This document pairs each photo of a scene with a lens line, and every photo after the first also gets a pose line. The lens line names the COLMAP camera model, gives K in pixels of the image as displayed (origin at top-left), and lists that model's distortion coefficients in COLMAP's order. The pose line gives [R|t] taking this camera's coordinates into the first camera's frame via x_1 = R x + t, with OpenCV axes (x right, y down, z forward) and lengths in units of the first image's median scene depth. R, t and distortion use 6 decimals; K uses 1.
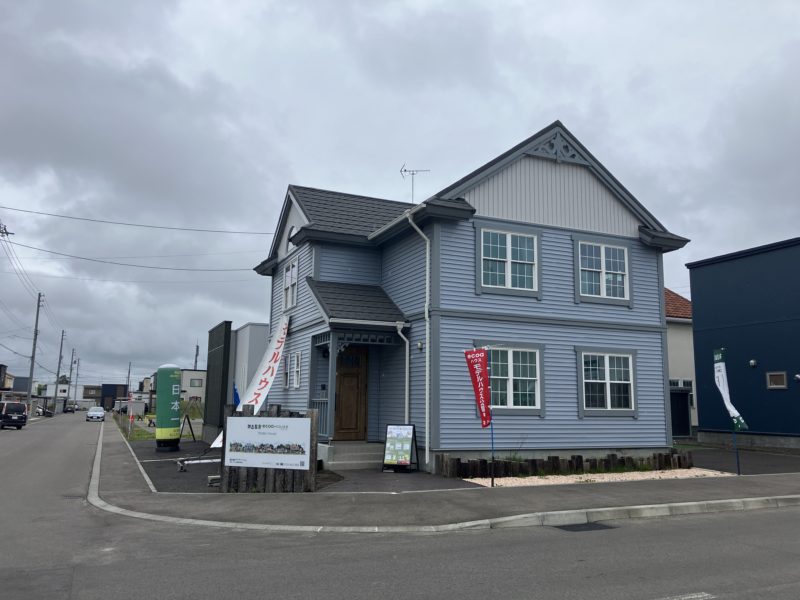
lens RADIAL K [[655.4, 0, 403.5], [0, 655.4, 303.6], [0, 0, 1]] dist [0.050667, -0.000901]
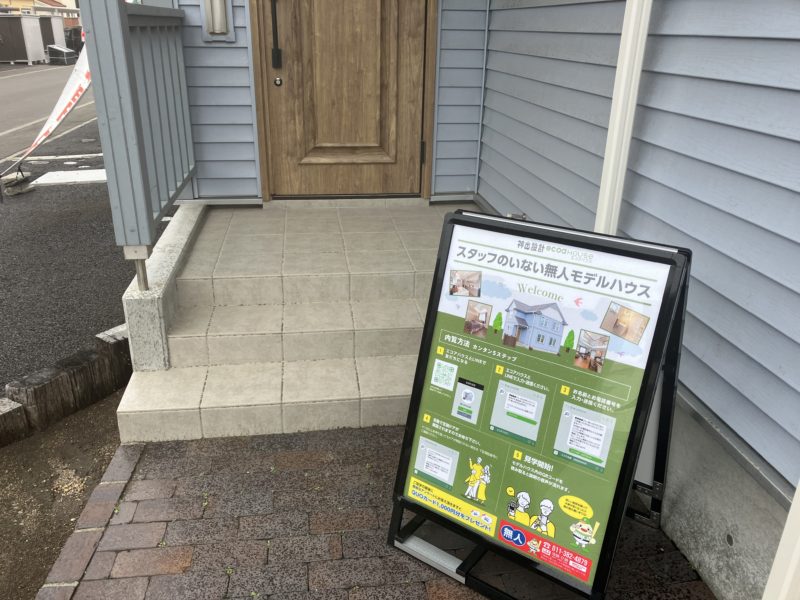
lens RADIAL K [[655.4, 0, 399.1], [0, 655.4, 299.4], [0, 0, 1]] dist [0.050667, -0.000901]
pose [[0.959554, 0.110255, -0.259037, 0.000576], [0.039472, 0.858344, 0.511554, 0.139751], [0.278745, -0.501088, 0.819276, 0.936636]]
